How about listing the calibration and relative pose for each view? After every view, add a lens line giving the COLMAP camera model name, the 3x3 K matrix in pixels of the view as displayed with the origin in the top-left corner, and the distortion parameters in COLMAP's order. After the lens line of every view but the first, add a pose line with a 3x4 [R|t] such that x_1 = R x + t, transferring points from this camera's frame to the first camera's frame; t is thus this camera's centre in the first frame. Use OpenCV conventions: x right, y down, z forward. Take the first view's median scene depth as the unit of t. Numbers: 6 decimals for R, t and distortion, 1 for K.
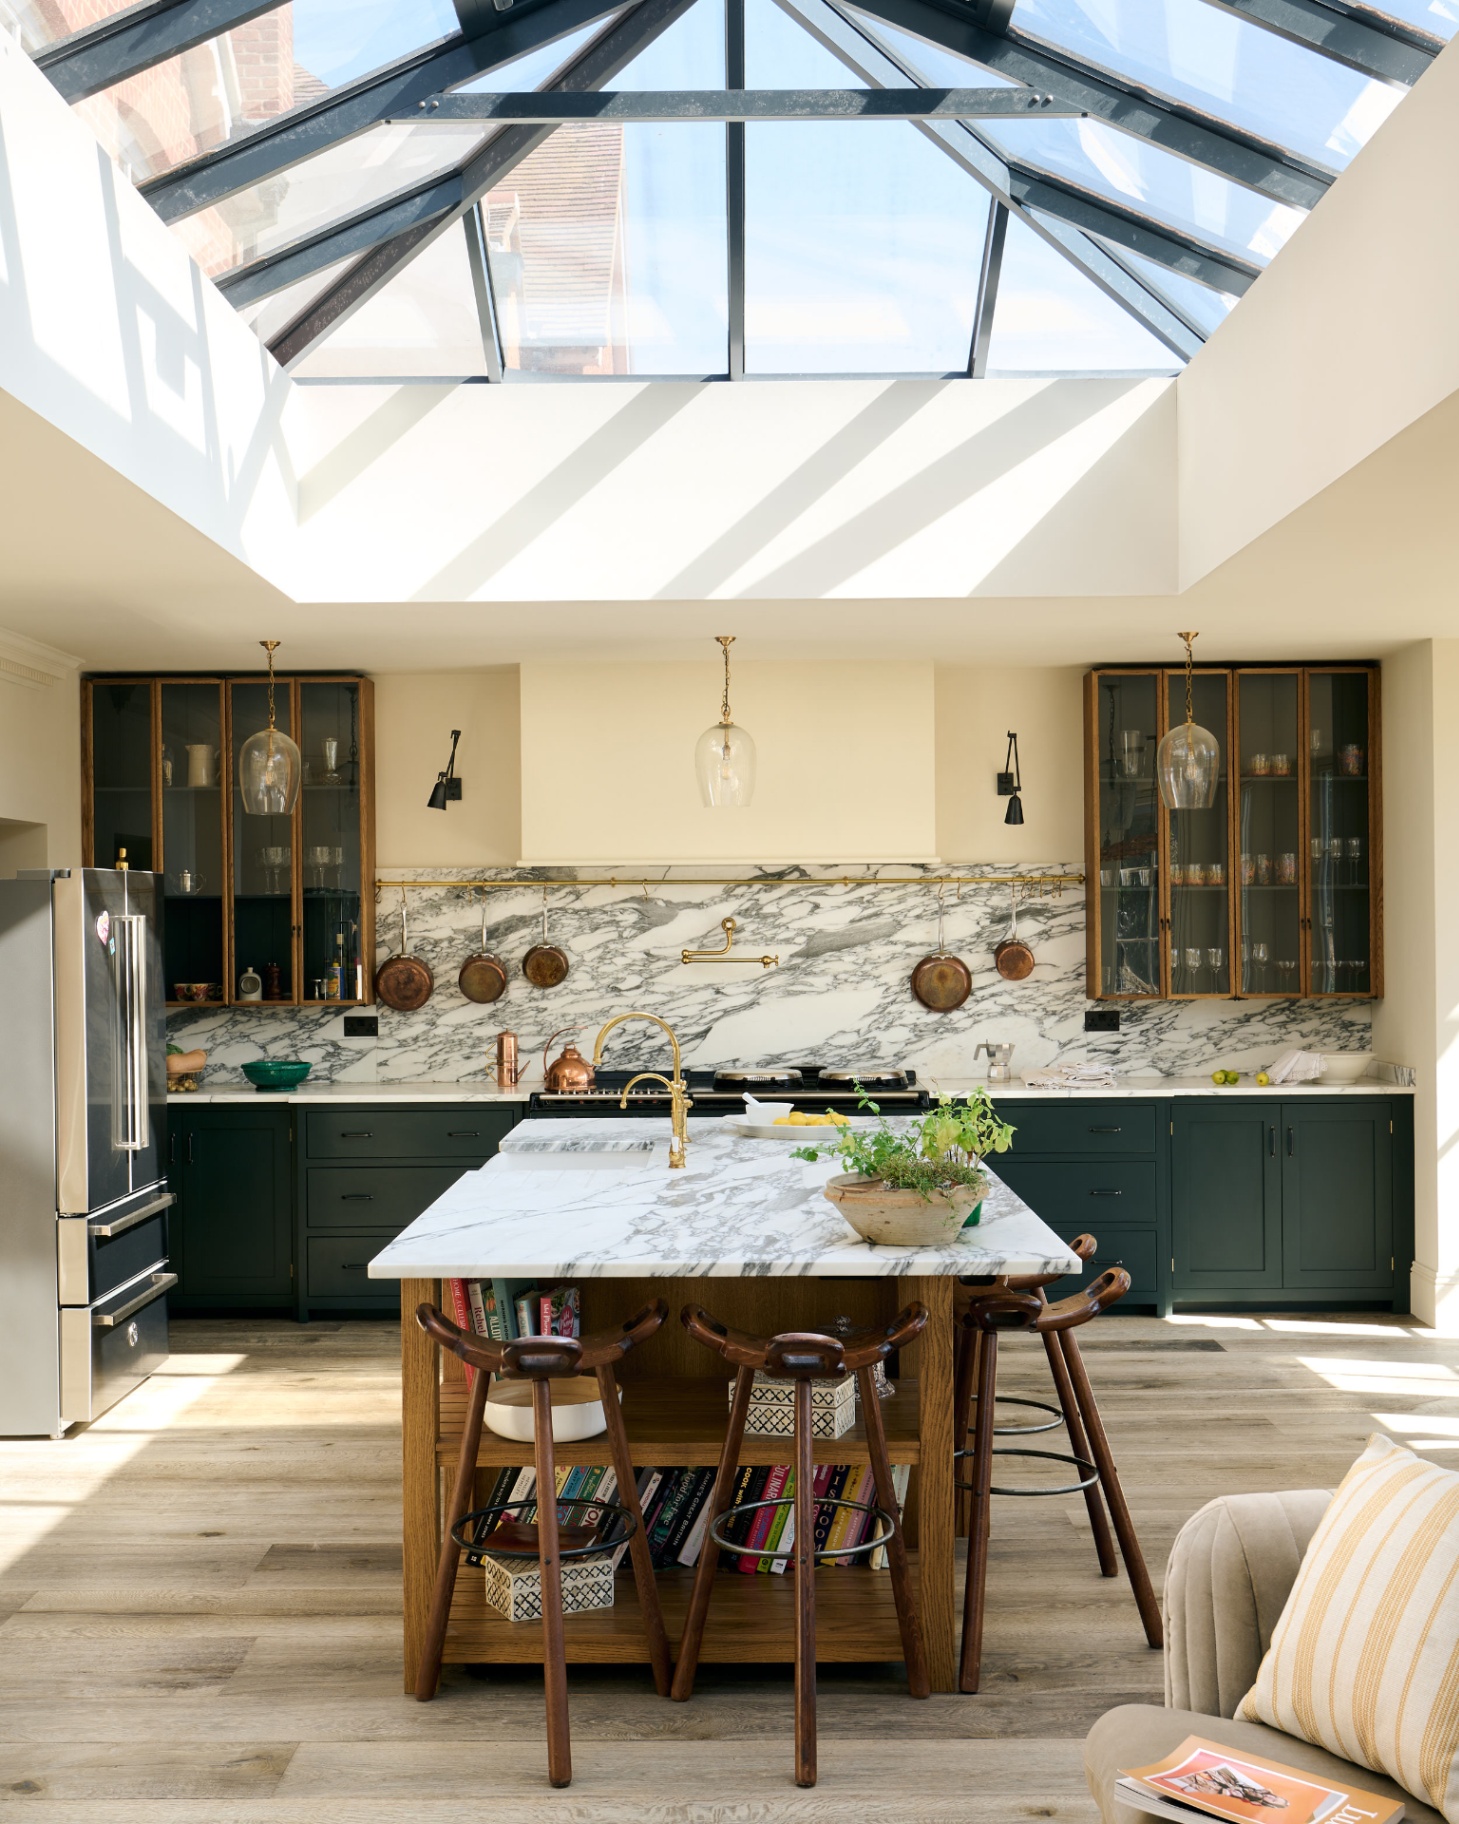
lens RADIAL K [[2132.6, 0, 728.5], [0, 2132.6, 910.9], [0, 0, 1]] dist [-0.036962, 0.000000]
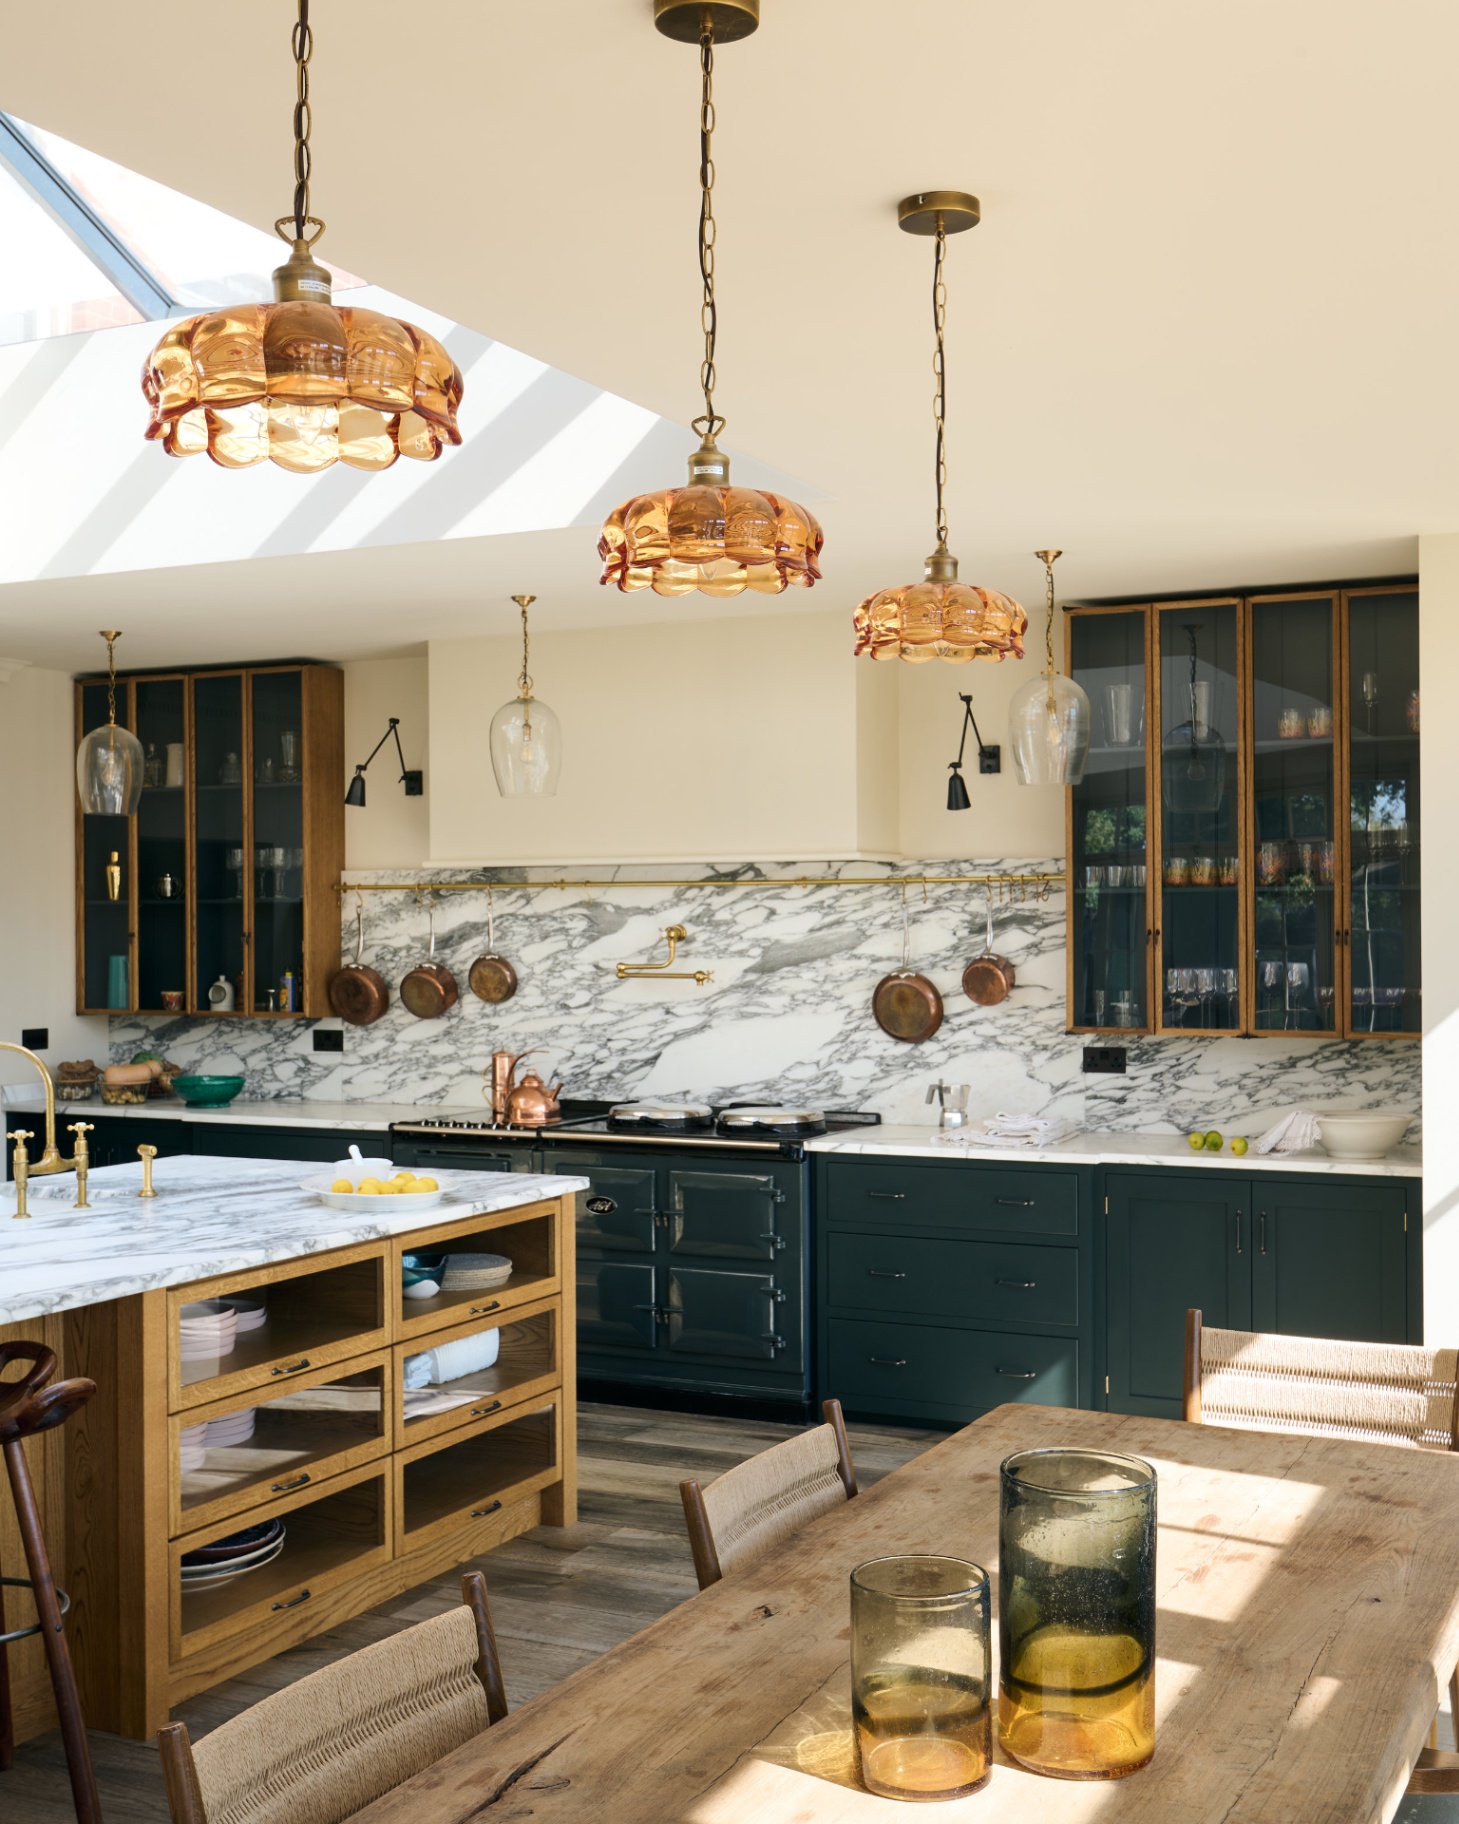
lens RADIAL K [[2132.6, 0, 729.1], [0, 2132.6, 917.1], [0, 0, 1]] dist [-0.036962, 0.000000]
pose [[0.902100, 0.002590, -0.431520, 0.387196], [-0.000341, 0.999986, 0.005289, -0.004665], [0.431527, -0.004624, 0.902088, 0.237913]]
